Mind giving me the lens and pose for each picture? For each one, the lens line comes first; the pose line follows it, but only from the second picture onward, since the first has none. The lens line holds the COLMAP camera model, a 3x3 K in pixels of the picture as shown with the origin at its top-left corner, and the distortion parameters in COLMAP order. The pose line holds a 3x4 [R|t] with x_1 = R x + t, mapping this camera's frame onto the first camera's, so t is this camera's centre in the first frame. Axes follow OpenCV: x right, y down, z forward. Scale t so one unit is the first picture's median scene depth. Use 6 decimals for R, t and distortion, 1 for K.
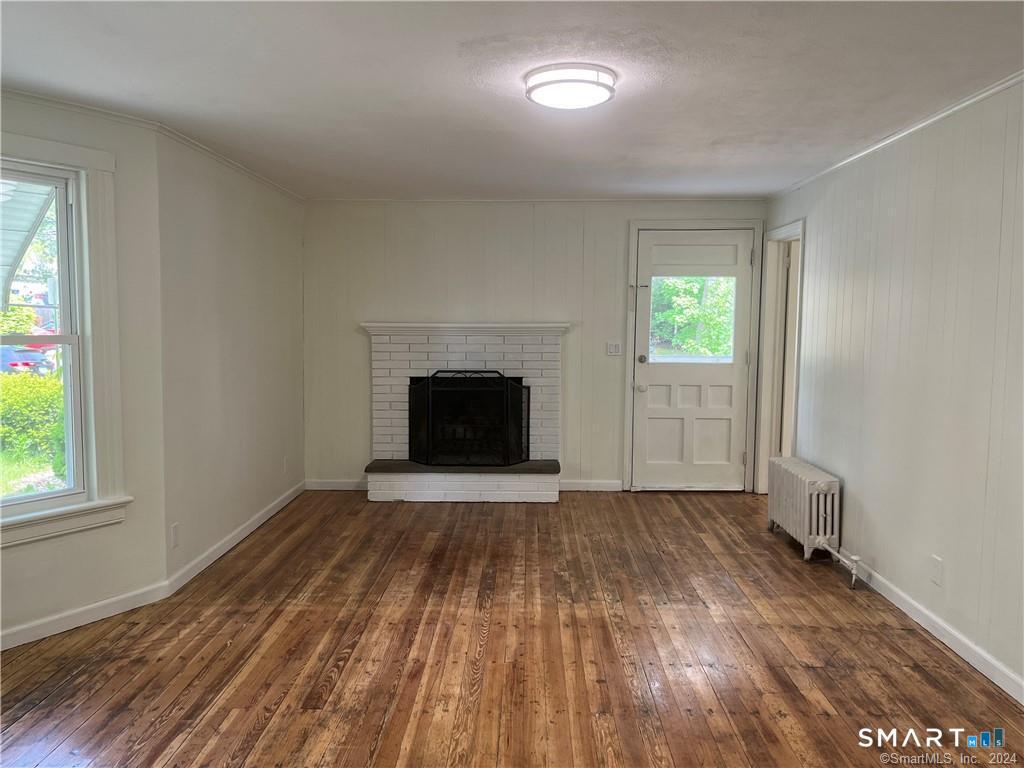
lens RADIAL K [[787.4, 0, 512.0], [0, 787.4, 384.0], [0, 0, 1]] dist [0.104603, -0.156804]
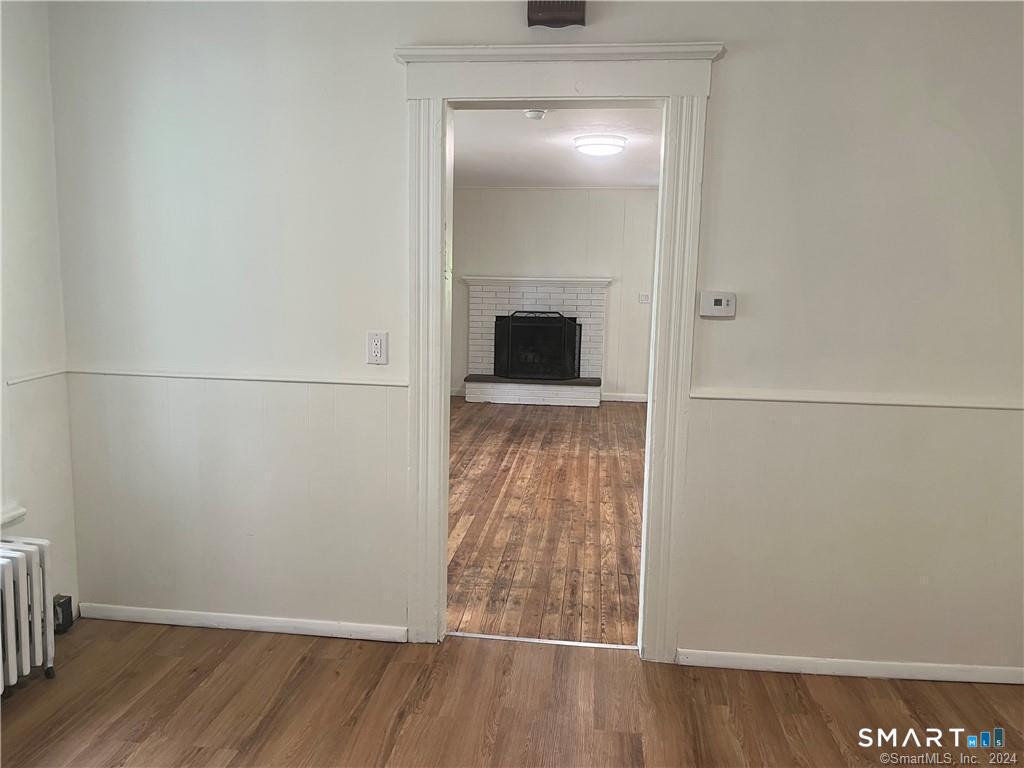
lens RADIAL K [[784.2, 0, 498.8], [0, 784.2, 388.1], [0, 0, 1]] dist [0.063773, -0.091435]
pose [[0.994622, 0.028442, -0.099592, 0.027125], [-0.022450, 0.997899, 0.060779, 0.050600], [0.101112, -0.058216, 0.993170, -0.576793]]
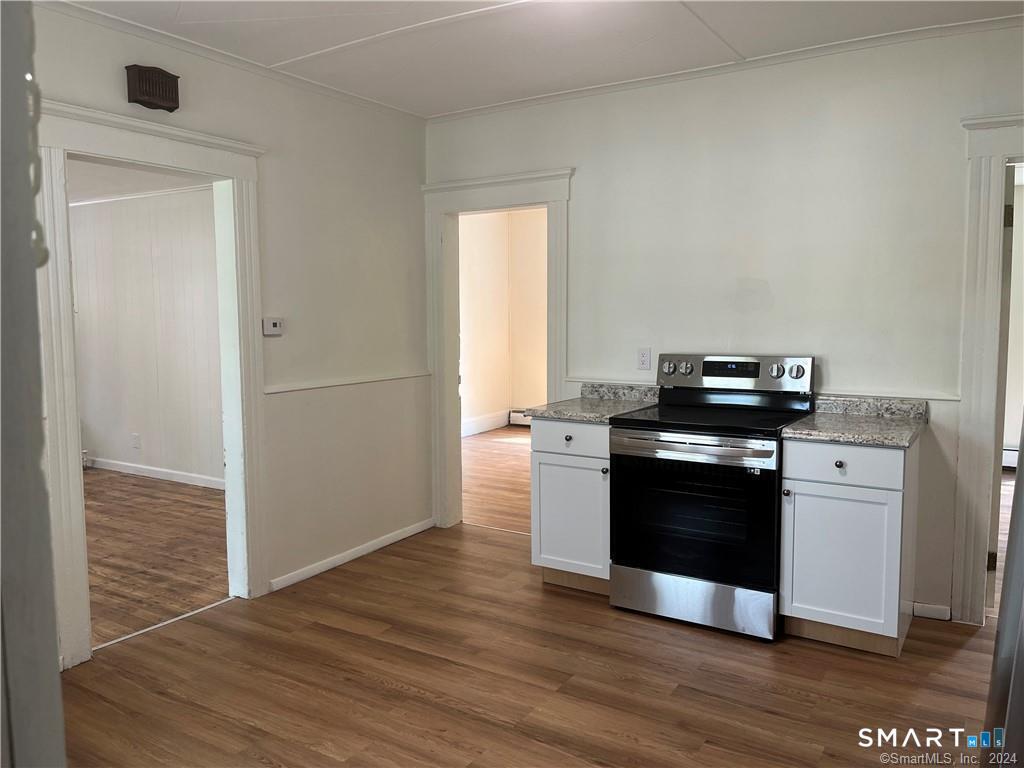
lens RADIAL K [[787.4, 0, 512.0], [0, 787.4, 384.0], [0, 0, 1]] dist [0.104603, -0.156804]
pose [[0.519996, -0.085846, 0.849844, -0.498596], [0.080261, 0.995445, 0.051444, 0.059078], [-0.850390, 0.041459, 0.524518, -0.633854]]
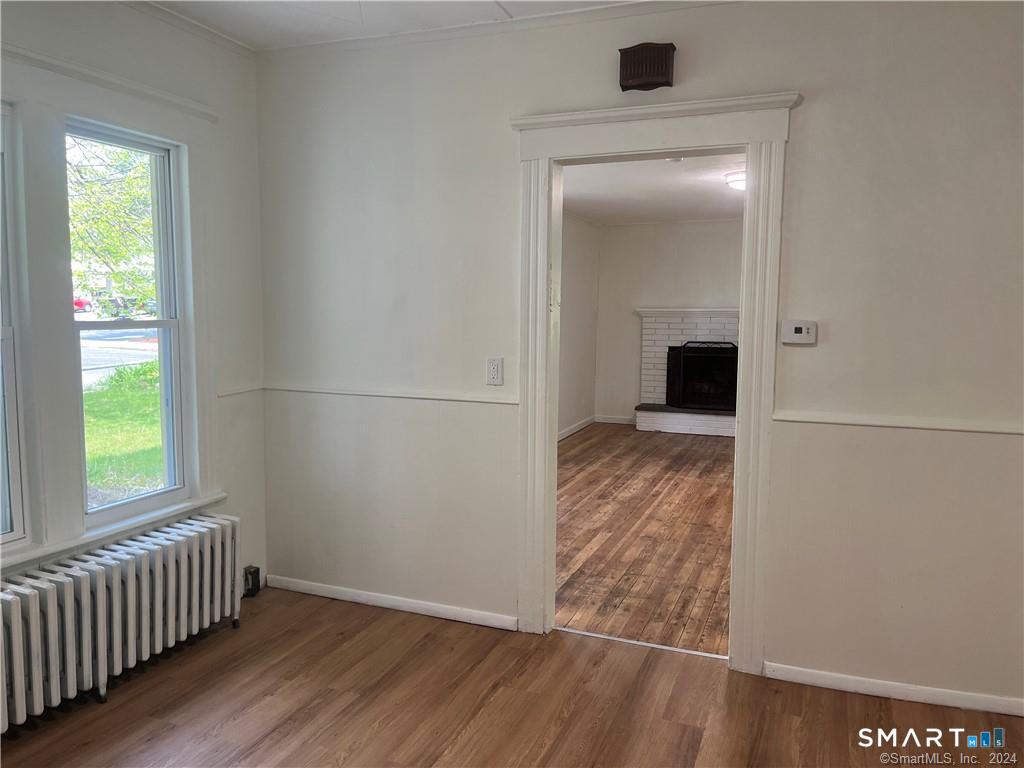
lens RADIAL K [[784.2, 0, 489.8], [0, 784.2, 381.9], [0, 0, 1]] dist [0.032582, -0.001945]
pose [[0.929035, 0.035740, -0.368261, 0.140666], [-0.030826, 0.999340, 0.019220, 0.055655], [0.368705, -0.006504, 0.929524, -0.646494]]
